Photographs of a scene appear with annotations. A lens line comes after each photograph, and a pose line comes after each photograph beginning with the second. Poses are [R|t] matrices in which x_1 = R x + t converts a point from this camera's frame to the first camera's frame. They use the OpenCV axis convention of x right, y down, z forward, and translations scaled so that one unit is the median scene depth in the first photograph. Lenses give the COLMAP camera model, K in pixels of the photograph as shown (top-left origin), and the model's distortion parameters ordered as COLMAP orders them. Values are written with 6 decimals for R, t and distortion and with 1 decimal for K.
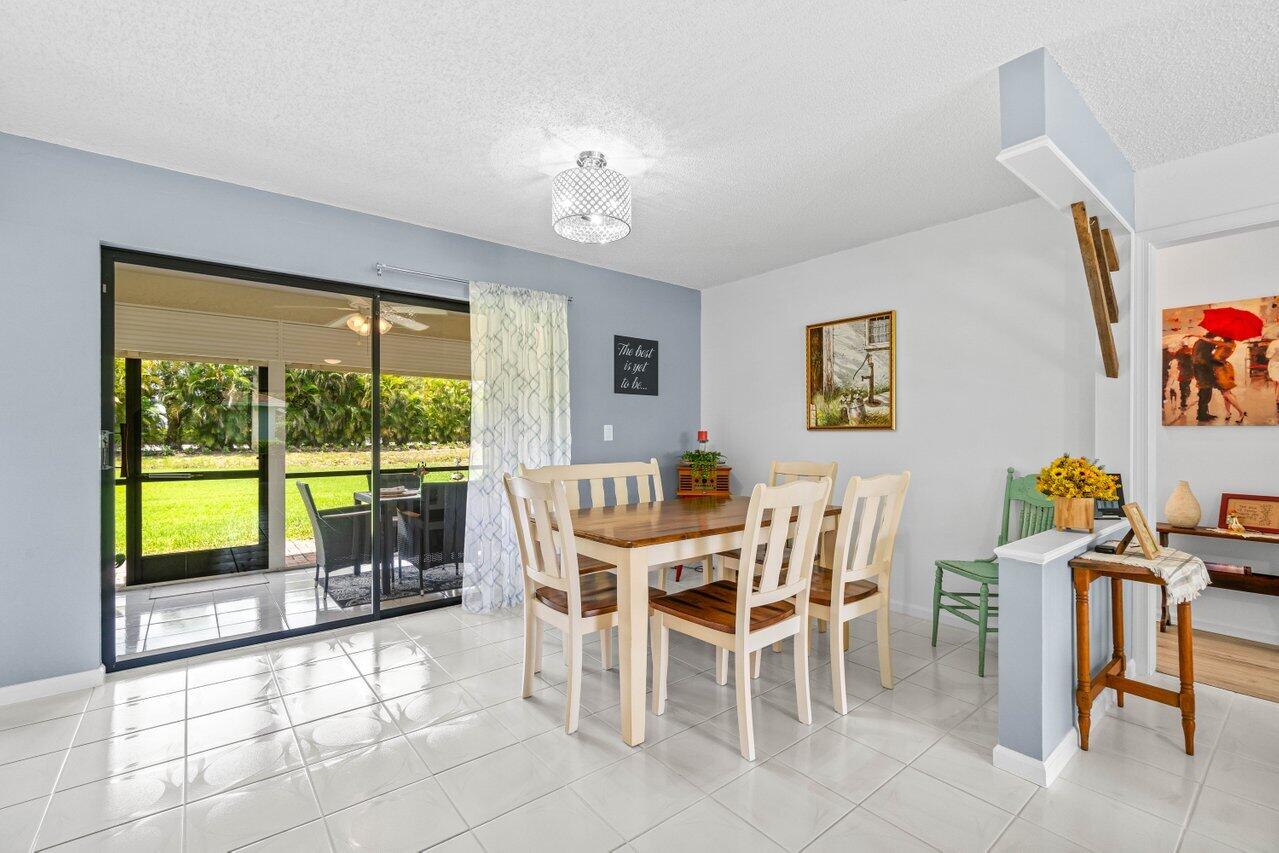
lens RADIAL K [[560.8, 0, 638.9], [0, 560.8, 428.6], [0, 0, 1]] dist [-0.001542, -0.000140]
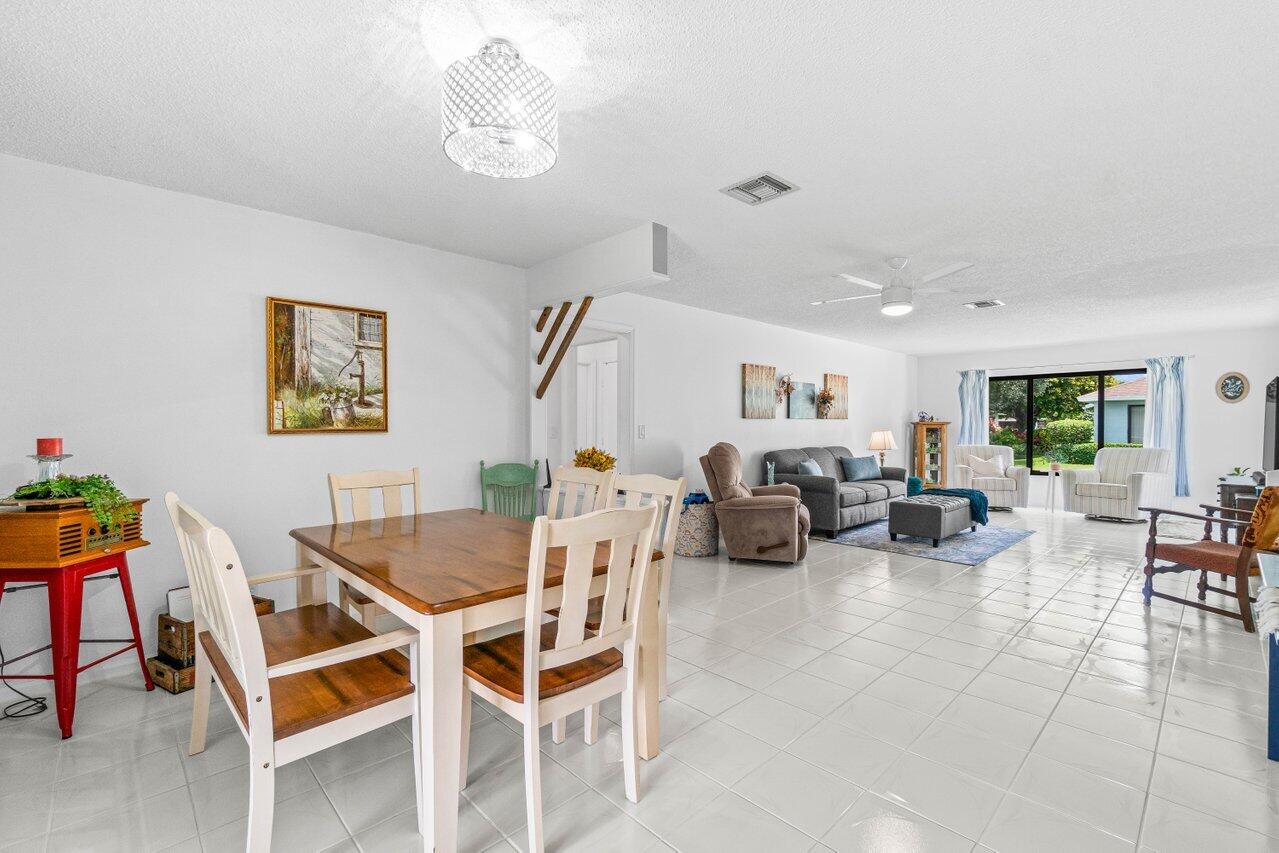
lens RADIAL K [[560.8, 0, 637.9], [0, 560.8, 424.2], [0, 0, 1]] dist [-0.001542, -0.000140]
pose [[-0.092049, 0.000578, 0.995754, -0.542364], [-0.004056, 0.999991, -0.000956, -0.012447], [-0.995746, -0.004126, -0.092046, 0.611342]]
